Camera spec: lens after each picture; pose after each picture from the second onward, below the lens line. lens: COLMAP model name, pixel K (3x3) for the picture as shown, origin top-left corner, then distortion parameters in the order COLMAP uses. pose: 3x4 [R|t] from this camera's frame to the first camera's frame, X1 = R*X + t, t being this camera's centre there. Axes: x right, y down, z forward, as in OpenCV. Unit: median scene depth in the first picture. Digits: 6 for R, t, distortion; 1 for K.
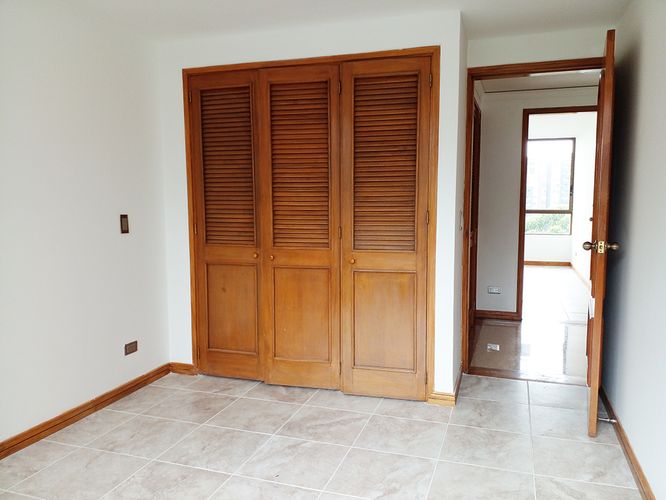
lens RADIAL K [[531.4, 0, 351.4], [0, 531.4, 256.9], [0, 0, 1]] dist [0.028341, -0.063205]
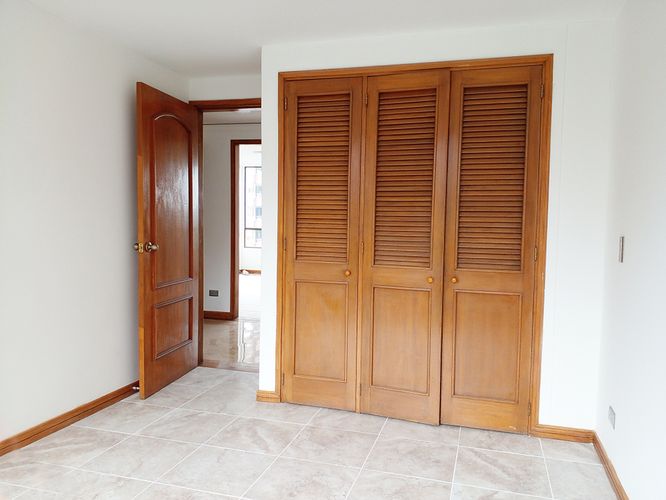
lens RADIAL K [[531.4, 0, 332.7], [0, 531.4, 249.6], [0, 0, 1]] dist [0.028341, -0.063205]
pose [[0.999508, 0.013092, 0.028517, -0.242687], [-0.011984, 0.999180, -0.038682, -0.008742], [-0.029000, 0.038322, 0.998845, 0.075643]]
